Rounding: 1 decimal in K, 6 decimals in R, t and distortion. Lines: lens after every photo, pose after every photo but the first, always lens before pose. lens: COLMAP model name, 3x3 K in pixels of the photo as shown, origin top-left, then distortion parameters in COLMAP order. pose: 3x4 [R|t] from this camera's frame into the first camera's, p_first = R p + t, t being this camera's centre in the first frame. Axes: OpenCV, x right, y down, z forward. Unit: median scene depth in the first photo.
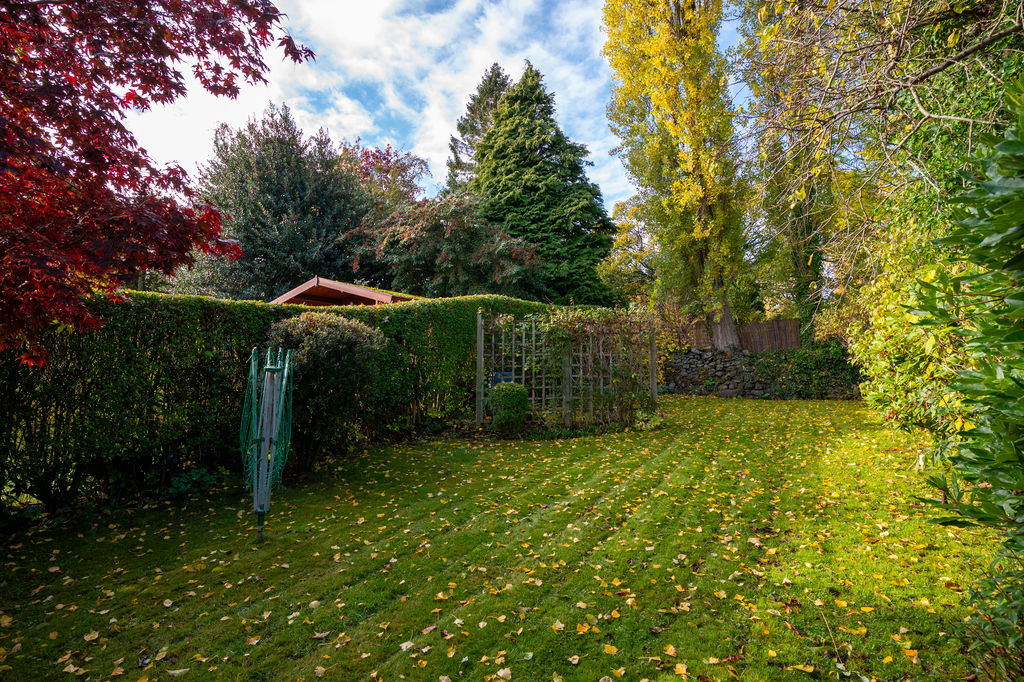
lens RADIAL K [[524.6, 0, 512.0], [0, 524.6, 341.0], [0, 0, 1]] dist [0.001267, 0.000042]
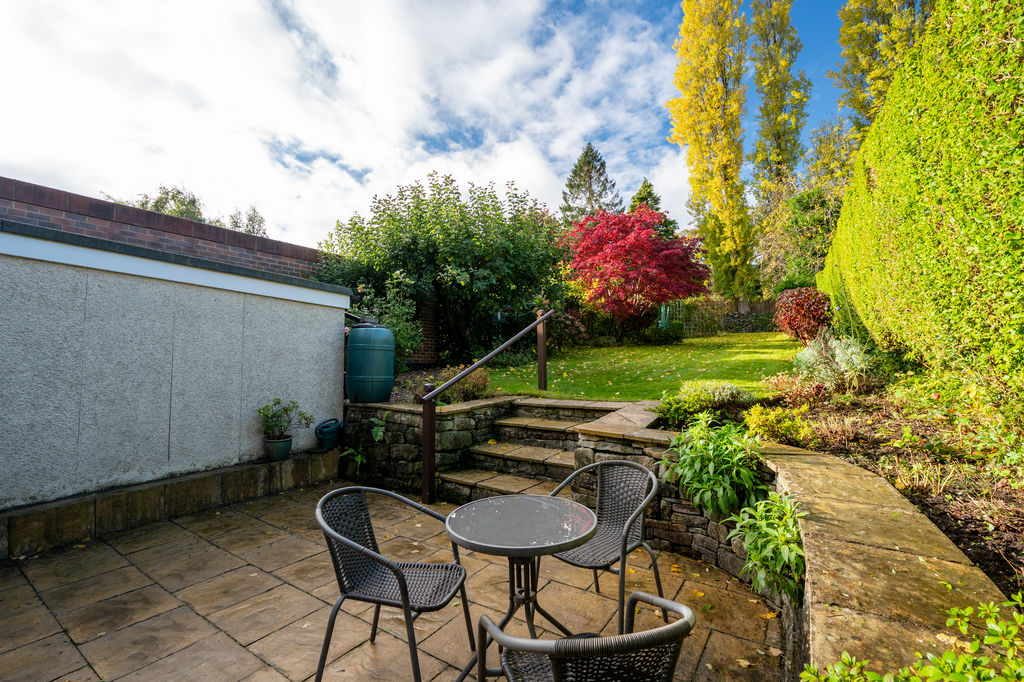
lens RADIAL K [[430.2, 0, 512.0], [0, 430.2, 341.0], [0, 0, 1]] dist [0.001398, 0.000373]
pose [[0.996376, -0.011183, -0.084315, -0.450168], [0.014598, 0.999093, 0.039995, 0.047131], [0.083791, -0.041080, 0.995636, -0.968342]]
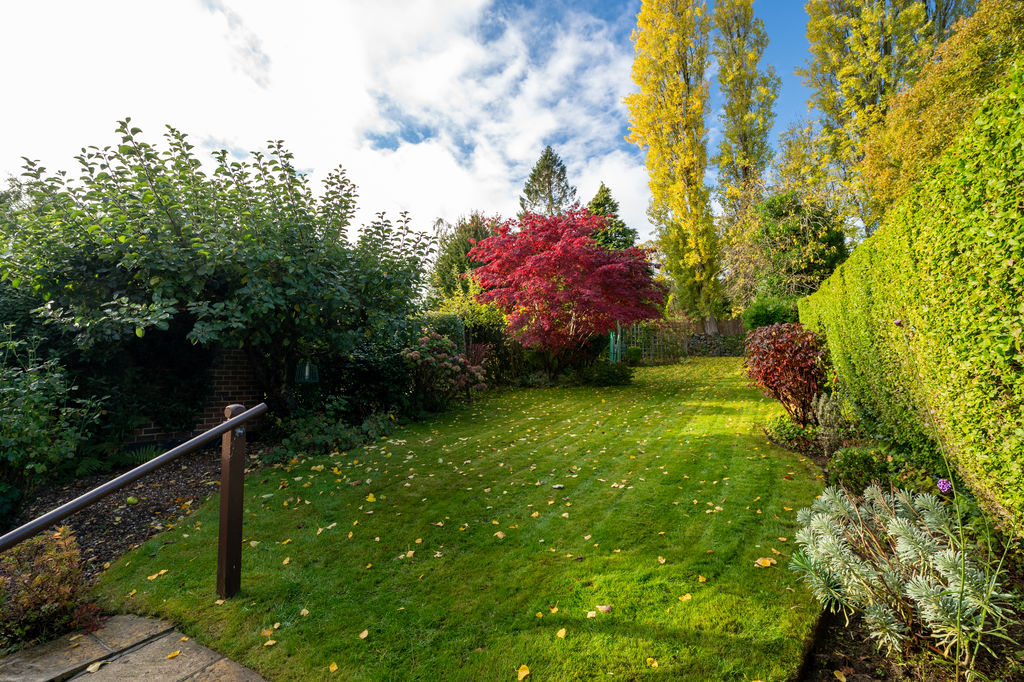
lens RADIAL K [[448.5, 0, 512.0], [0, 448.5, 341.0], [0, 0, 1]] dist [0.000928, 0.000046]
pose [[0.999778, -0.015001, -0.014791, -0.343924], [0.015178, 0.999813, 0.011991, 0.009409], [0.014608, -0.012213, 0.999819, -0.757517]]
